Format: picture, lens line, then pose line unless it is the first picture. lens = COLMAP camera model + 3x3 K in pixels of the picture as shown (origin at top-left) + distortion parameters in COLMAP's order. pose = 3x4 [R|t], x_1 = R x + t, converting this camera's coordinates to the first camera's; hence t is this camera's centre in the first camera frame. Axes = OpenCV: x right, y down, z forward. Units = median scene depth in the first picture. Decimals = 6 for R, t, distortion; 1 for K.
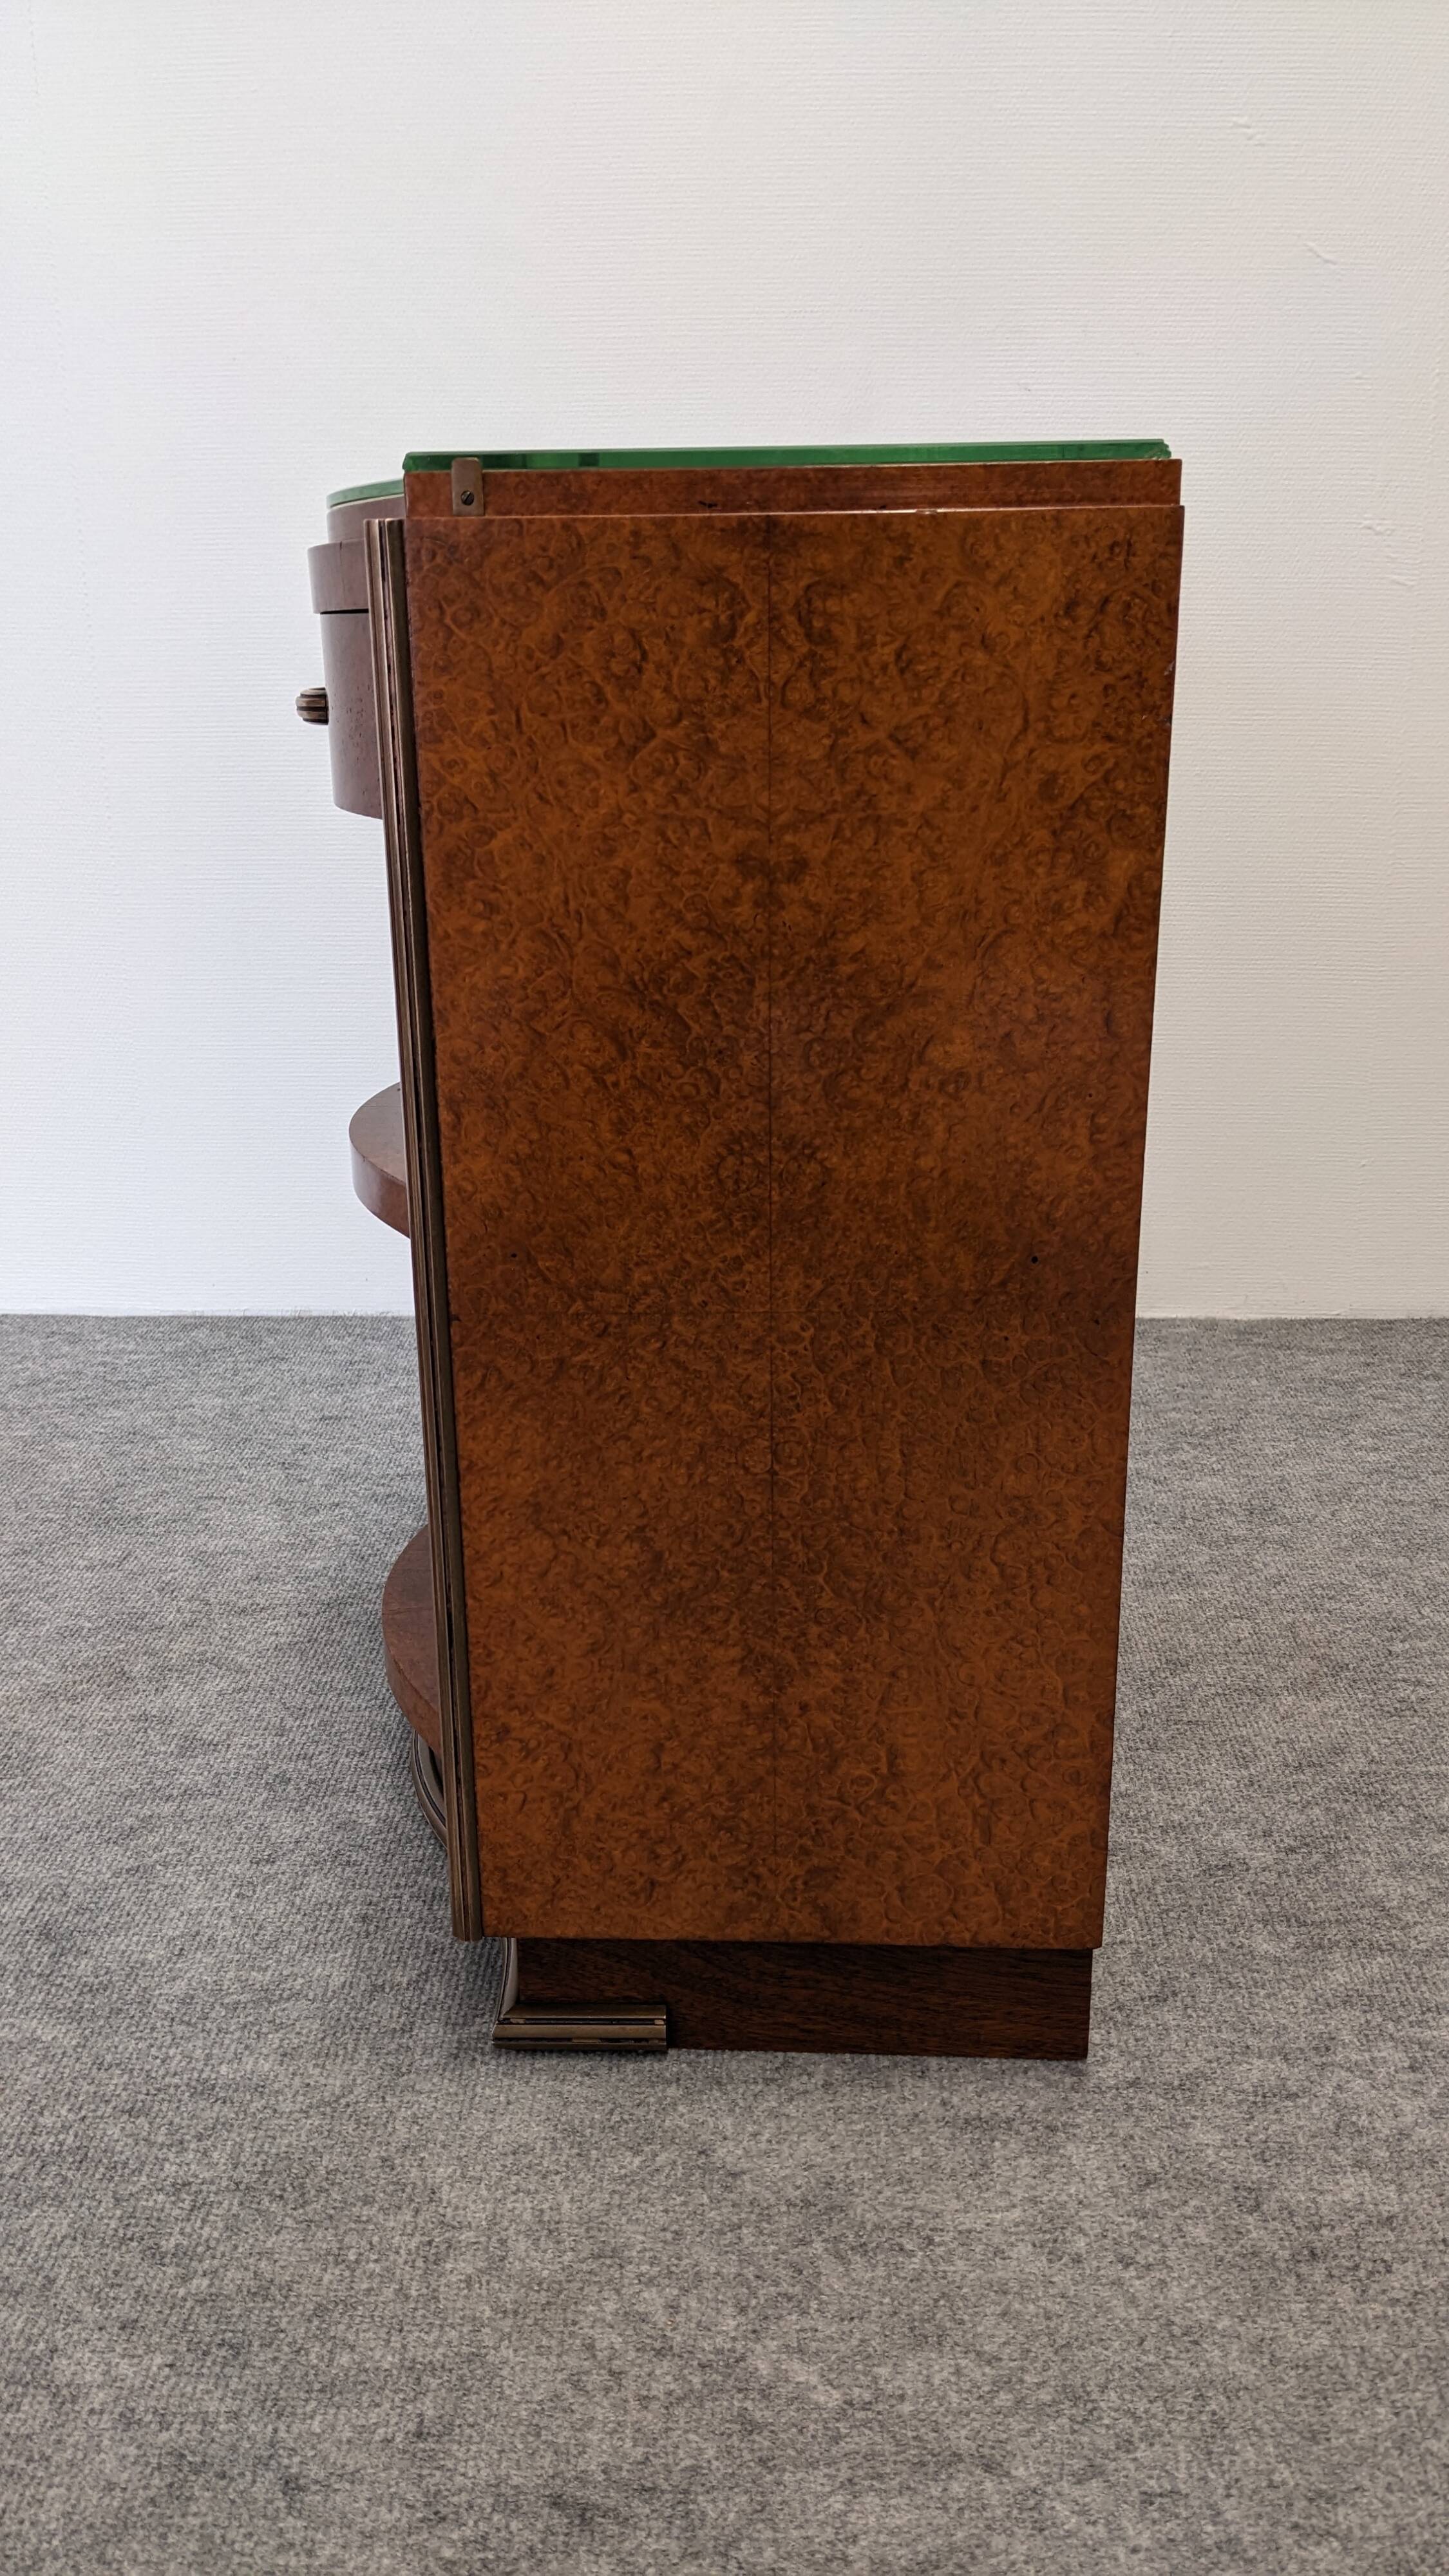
lens RADIAL K [[2005.8, 0, 719.0], [0, 2005.8, 1325.3], [0, 0, 1]] dist [0.048226, -0.074168]
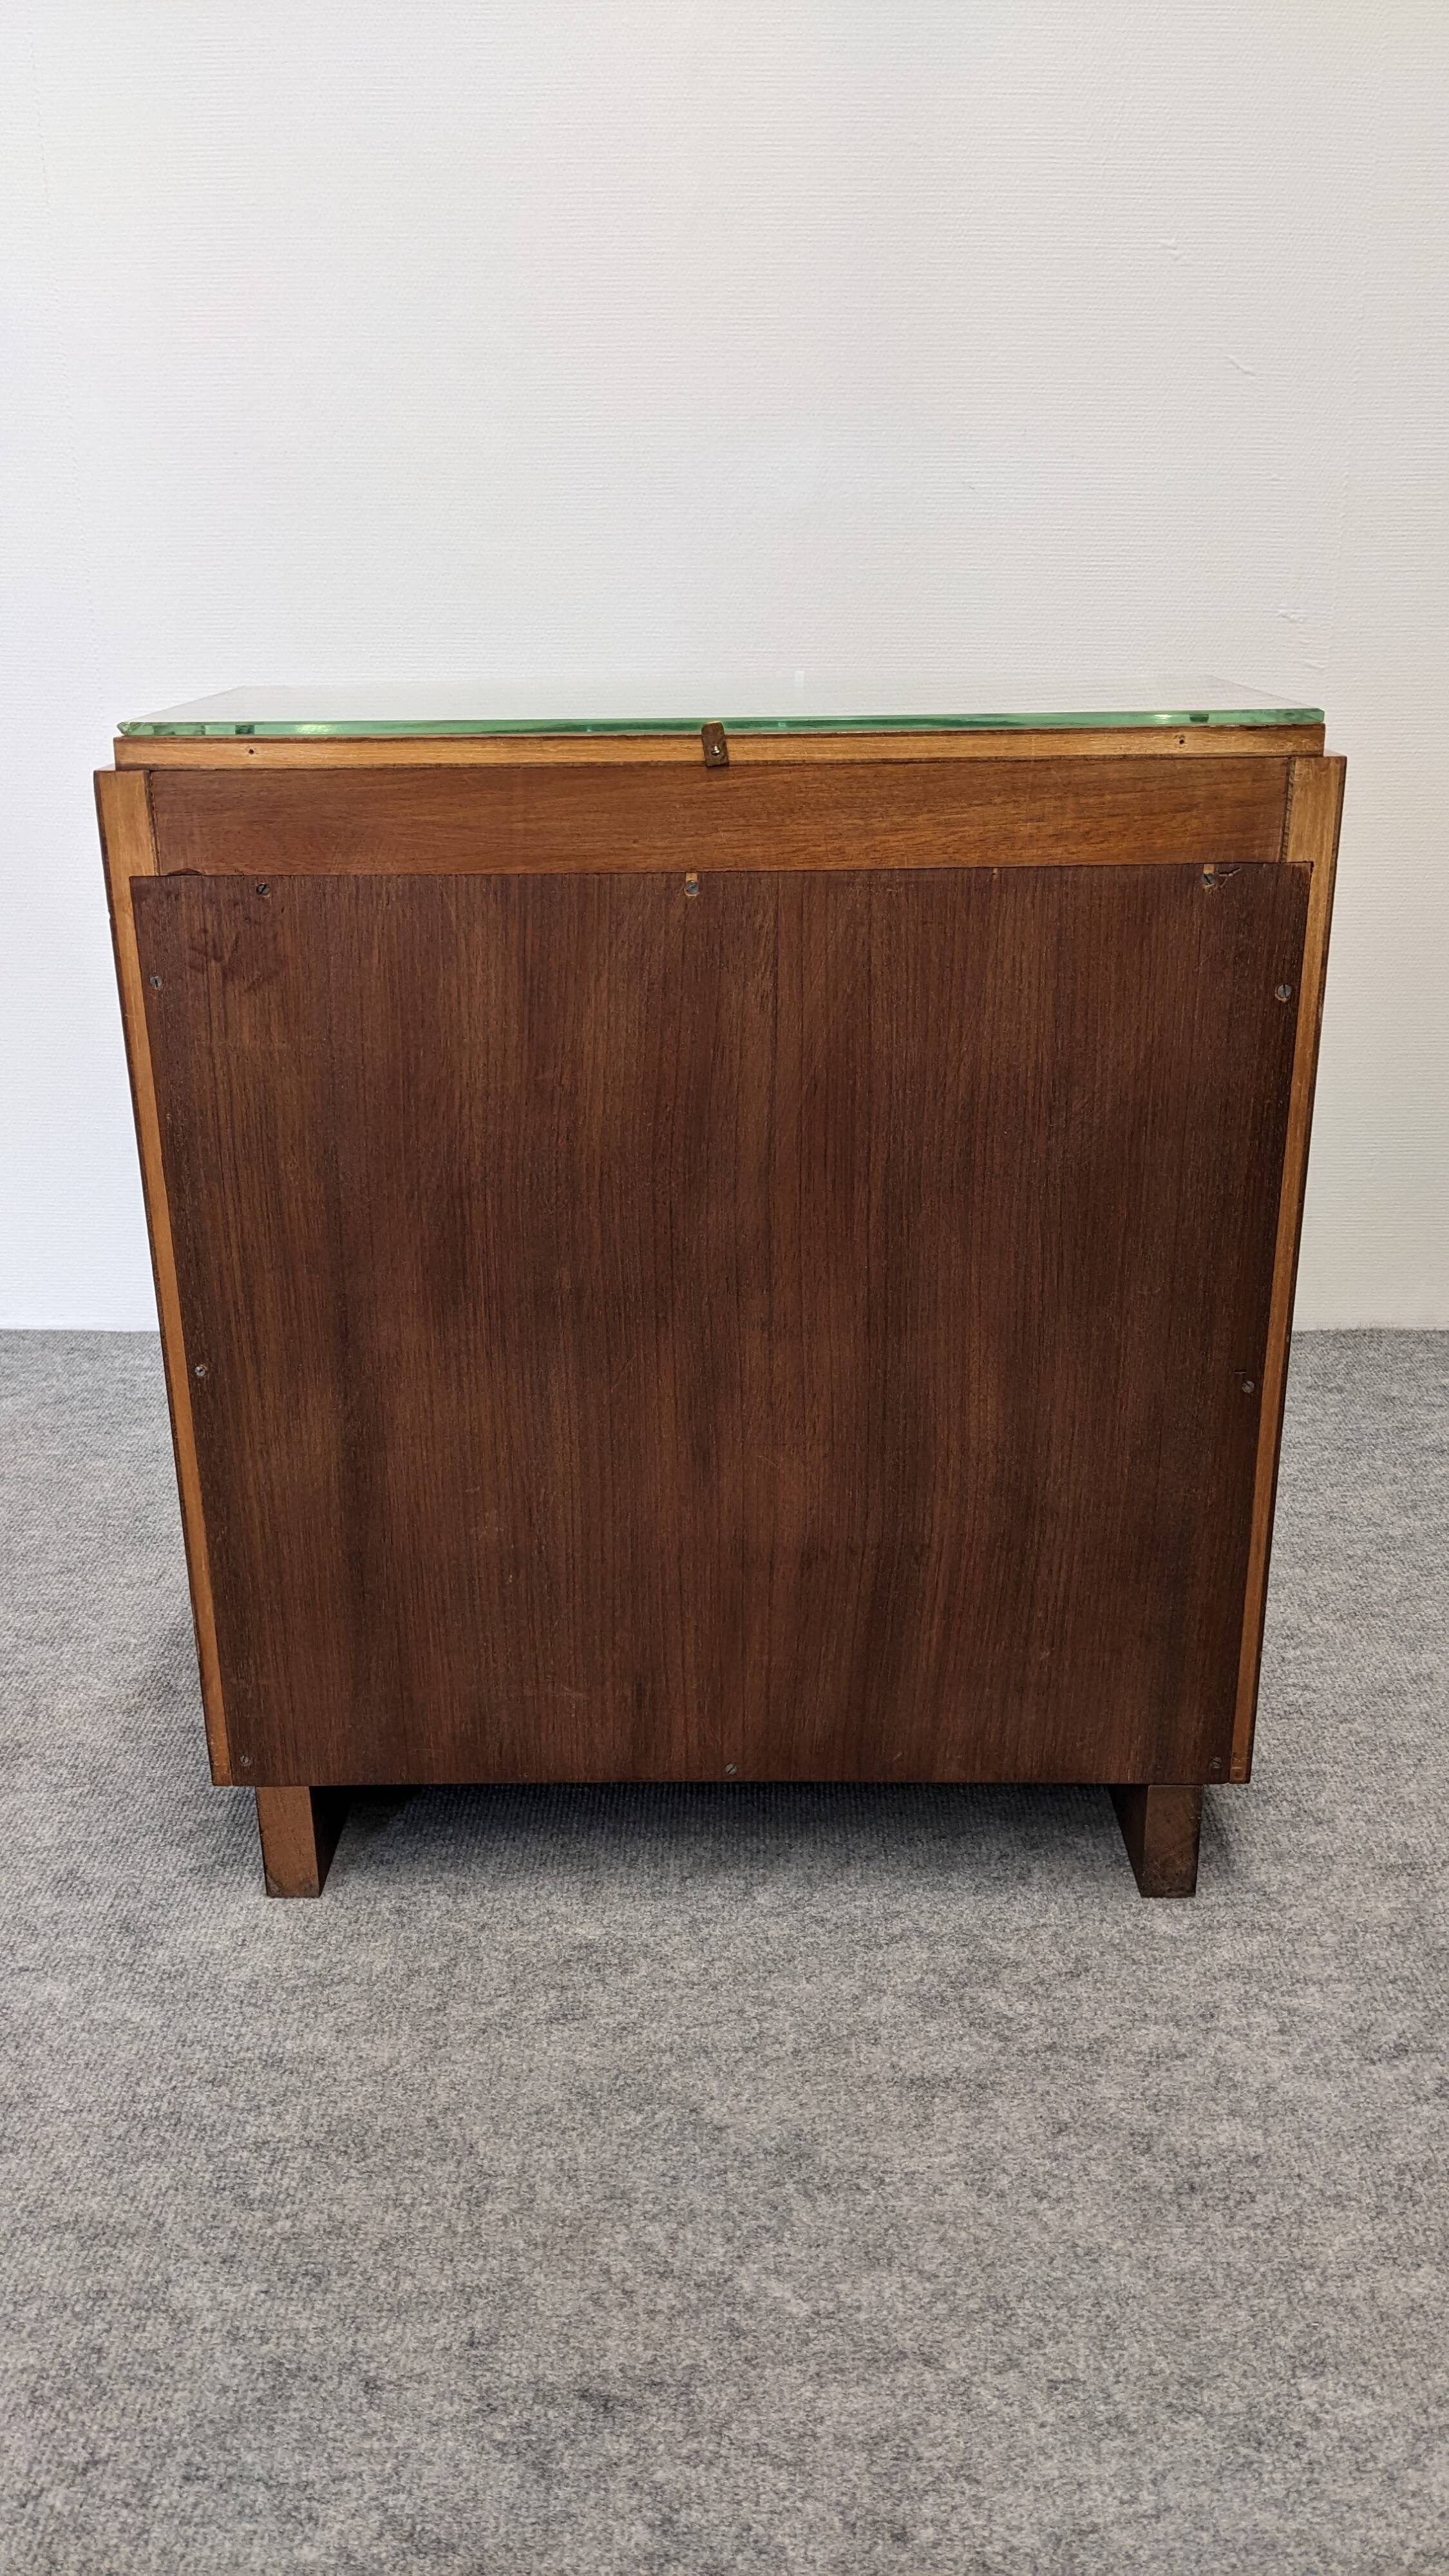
lens RADIAL K [[2005.8, 0, 718.6], [0, 2005.8, 1325.8], [0, 0, 1]] dist [0.048226, -0.074168]
pose [[0.999742, -0.004629, 0.022258, -0.017622], [0.003791, 0.999288, 0.037529, -0.103144], [-0.022416, -0.037435, 0.999048, -0.186022]]
